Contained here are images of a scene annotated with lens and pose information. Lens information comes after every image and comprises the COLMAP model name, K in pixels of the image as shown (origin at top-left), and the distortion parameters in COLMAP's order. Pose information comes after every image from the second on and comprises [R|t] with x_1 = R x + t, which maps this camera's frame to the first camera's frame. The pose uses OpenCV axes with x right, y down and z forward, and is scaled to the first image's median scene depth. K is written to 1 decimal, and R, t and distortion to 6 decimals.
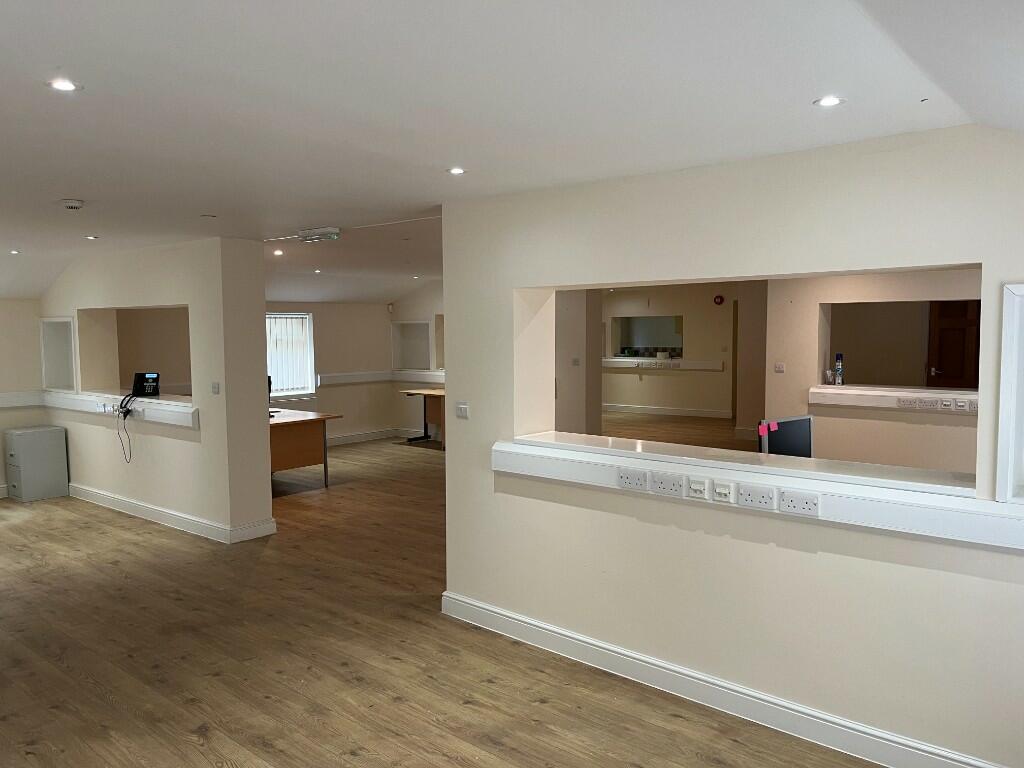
lens RADIAL K [[774.4, 0, 513.6], [0, 774.4, 386.8], [0, 0, 1]] dist [0.028073, -0.038704]
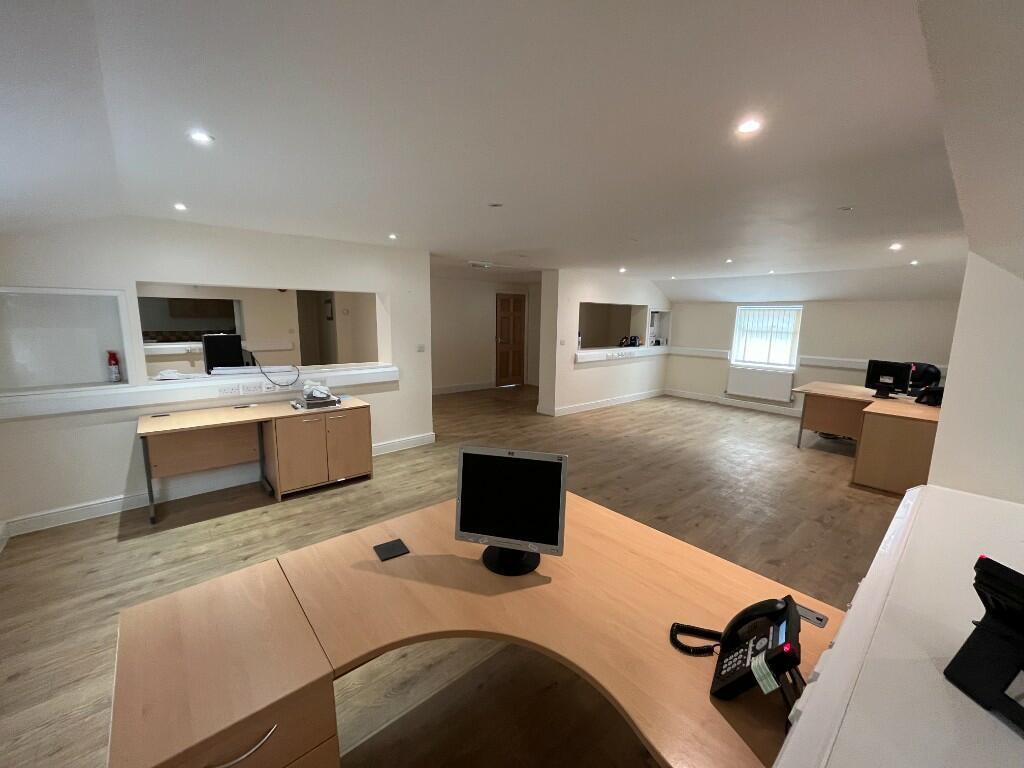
lens RADIAL K [[414.5, 0, 508.8], [0, 414.5, 383.0], [0, 0, 1]] dist [-0.004068, 0.000114]
pose [[0.161041, -0.148048, 0.975780, -0.732225], [0.059438, 0.988345, 0.140145, -0.097523], [-0.985156, 0.035429, 0.167964, 1.433138]]
